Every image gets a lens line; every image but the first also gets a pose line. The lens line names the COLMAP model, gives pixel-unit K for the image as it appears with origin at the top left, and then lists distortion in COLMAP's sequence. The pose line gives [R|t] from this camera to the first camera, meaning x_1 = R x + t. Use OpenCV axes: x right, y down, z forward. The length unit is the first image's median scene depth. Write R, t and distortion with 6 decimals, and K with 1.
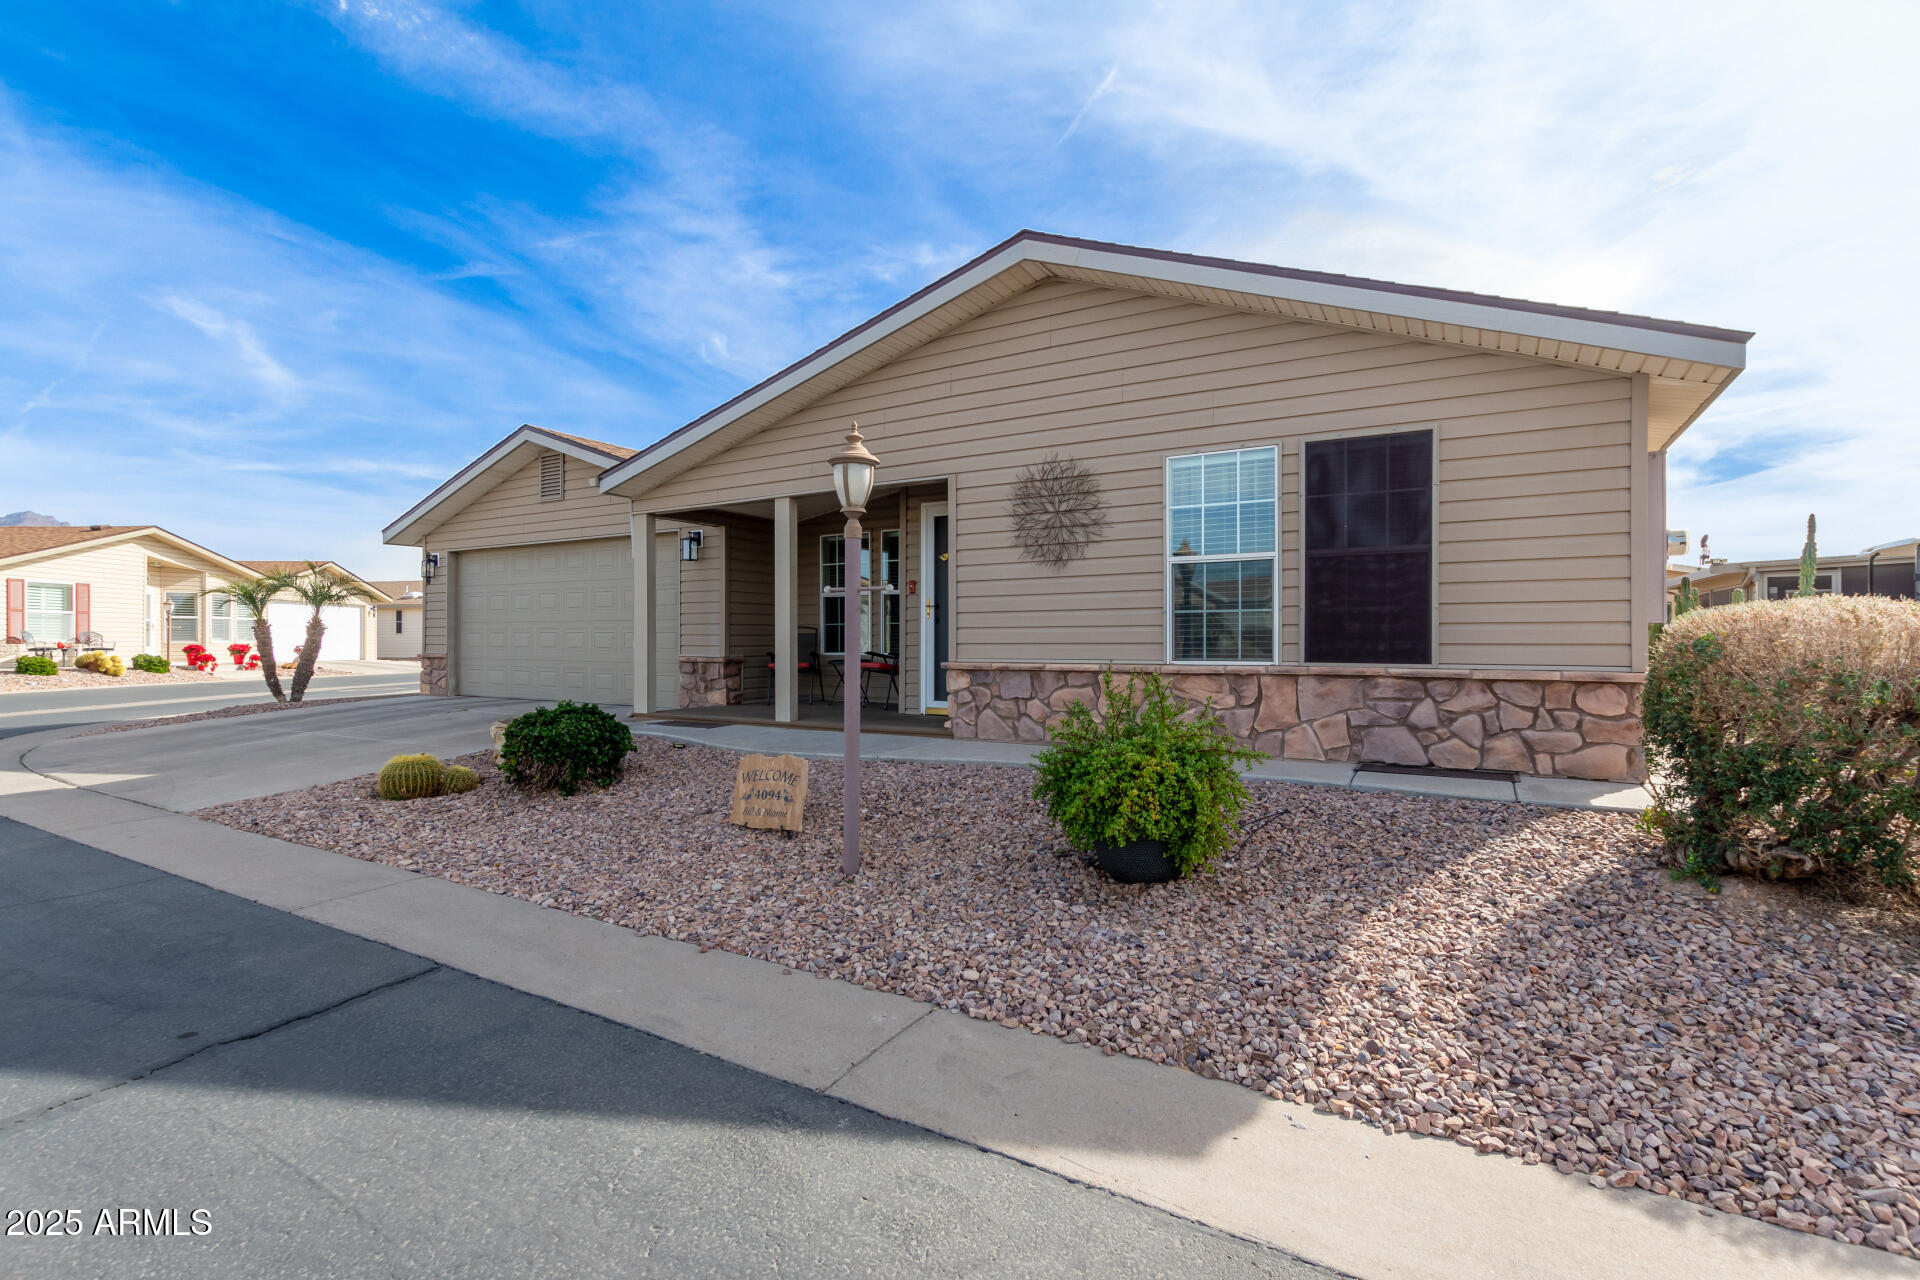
lens RADIAL K [[878.4, 0, 955.1], [0, 878.4, 640.7], [0, 0, 1]] dist [0.002983, 0.000268]
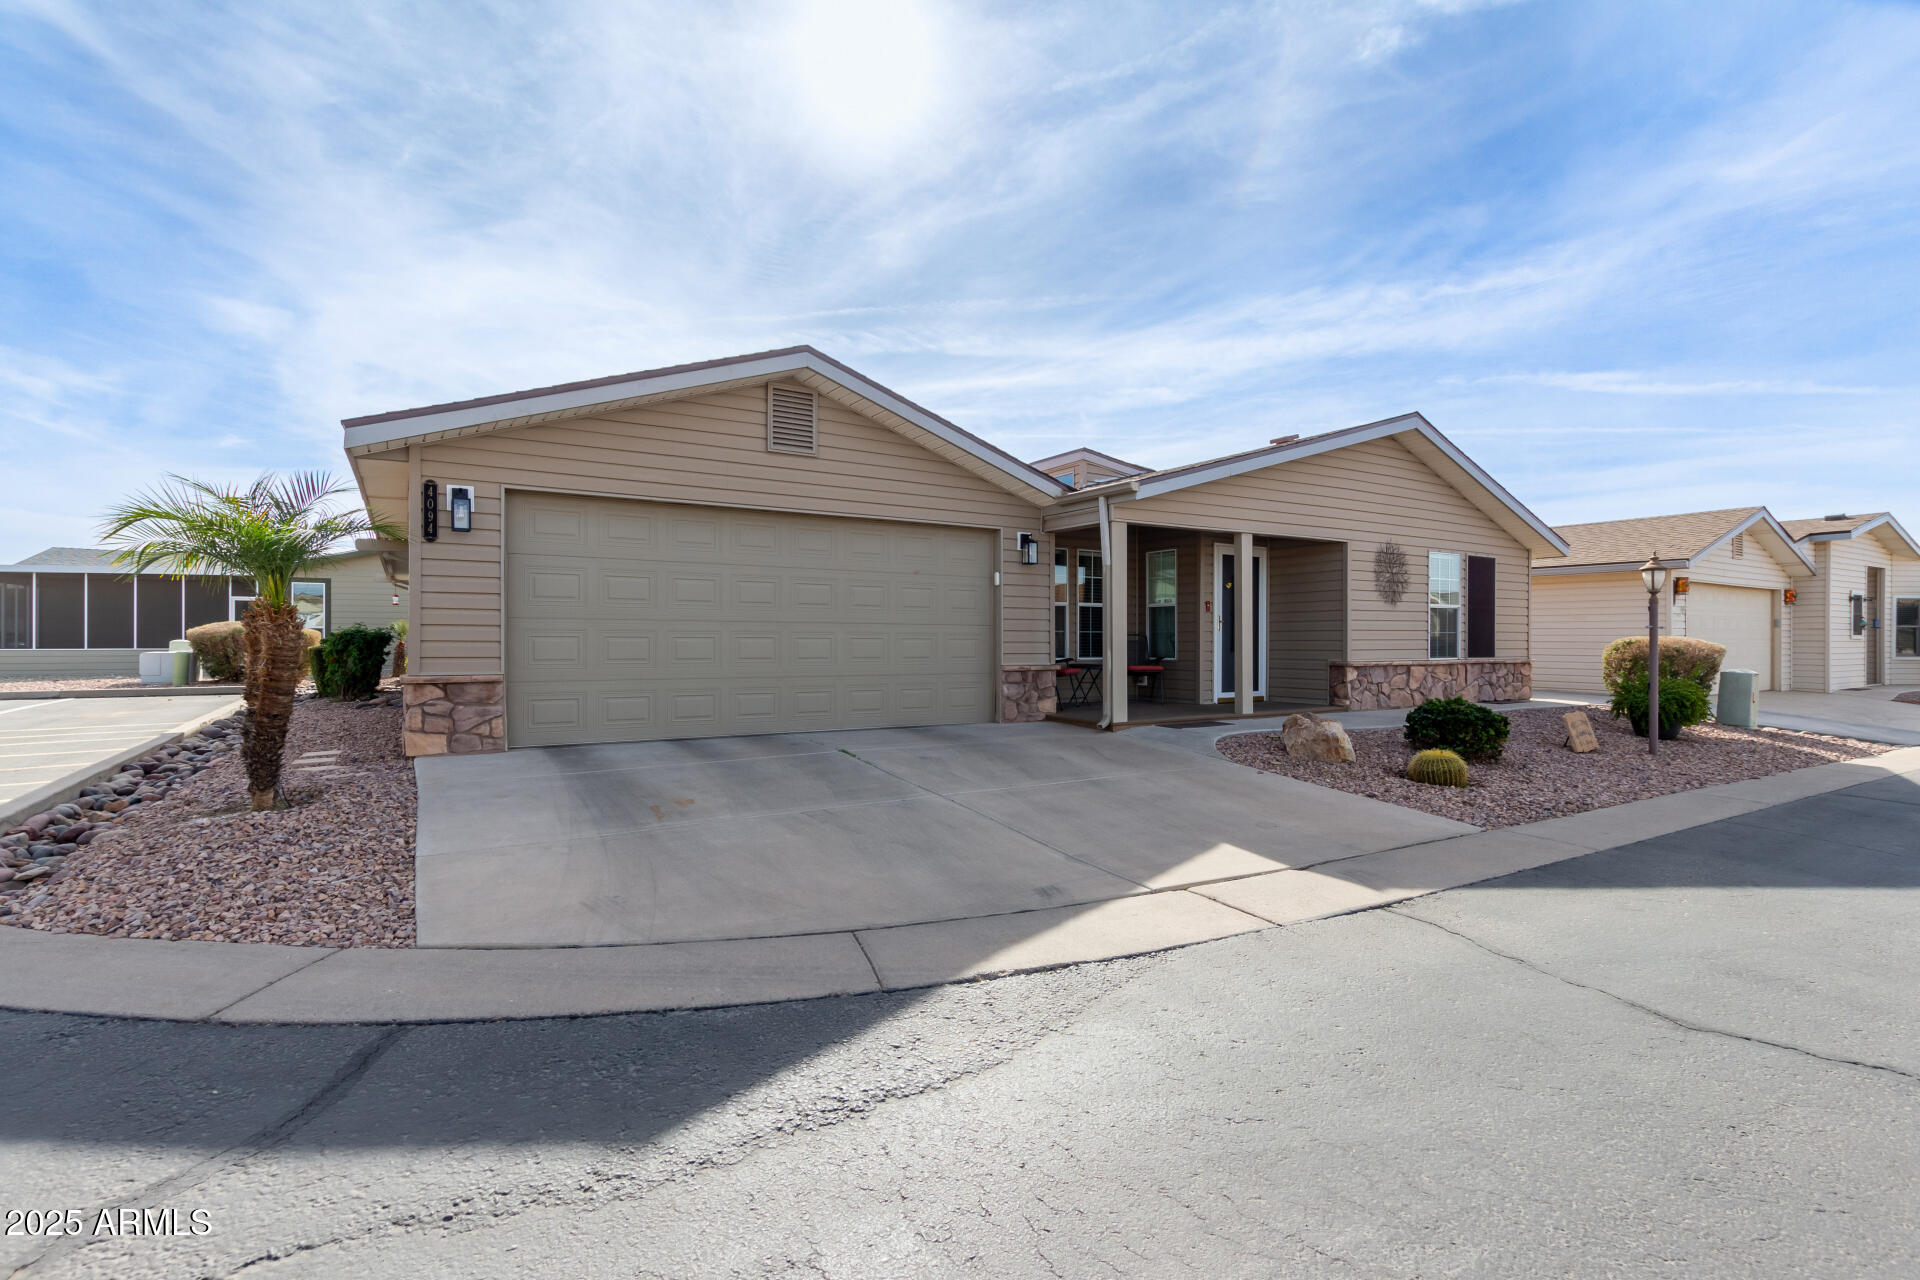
lens RADIAL K [[878.4, 0, 951.1], [0, 878.4, 629.0], [0, 0, 1]] dist [0.002983, 0.000268]
pose [[0.464189, 0.010107, 0.885678, -1.866344], [-0.003725, 0.999948, -0.009459, -0.018459], [-0.885728, 0.001092, 0.464203, 0.997926]]
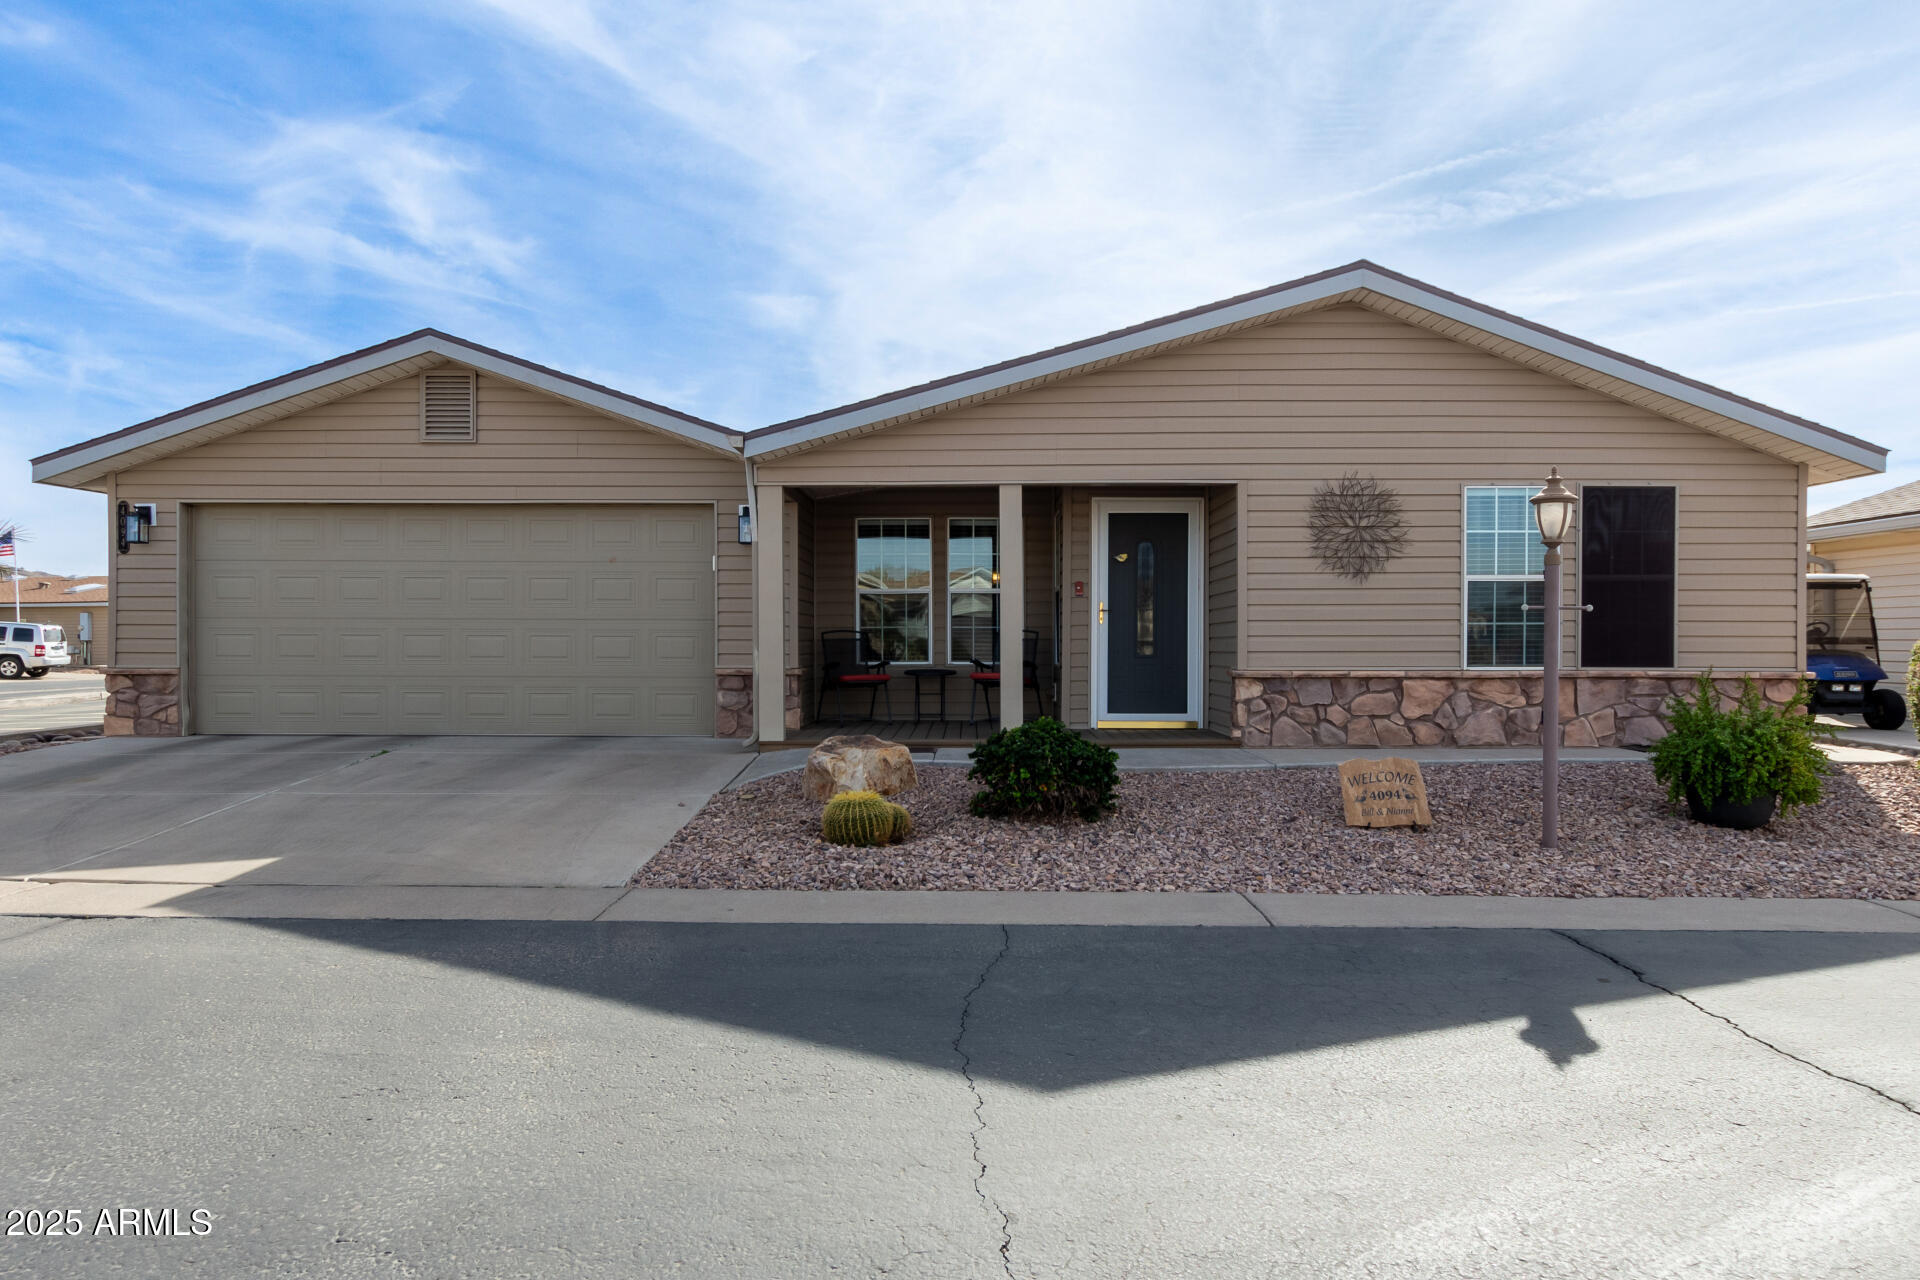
lens RADIAL K [[1180.3, 0, 951.6], [0, 1180.3, 652.9], [0, 0, 1]] dist [0.005370, 0.005622]
pose [[0.865817, -0.003308, 0.500350, -1.049555], [-0.001190, 0.999962, 0.008670, -0.007348], [-0.500360, -0.008102, 0.865780, 0.015548]]
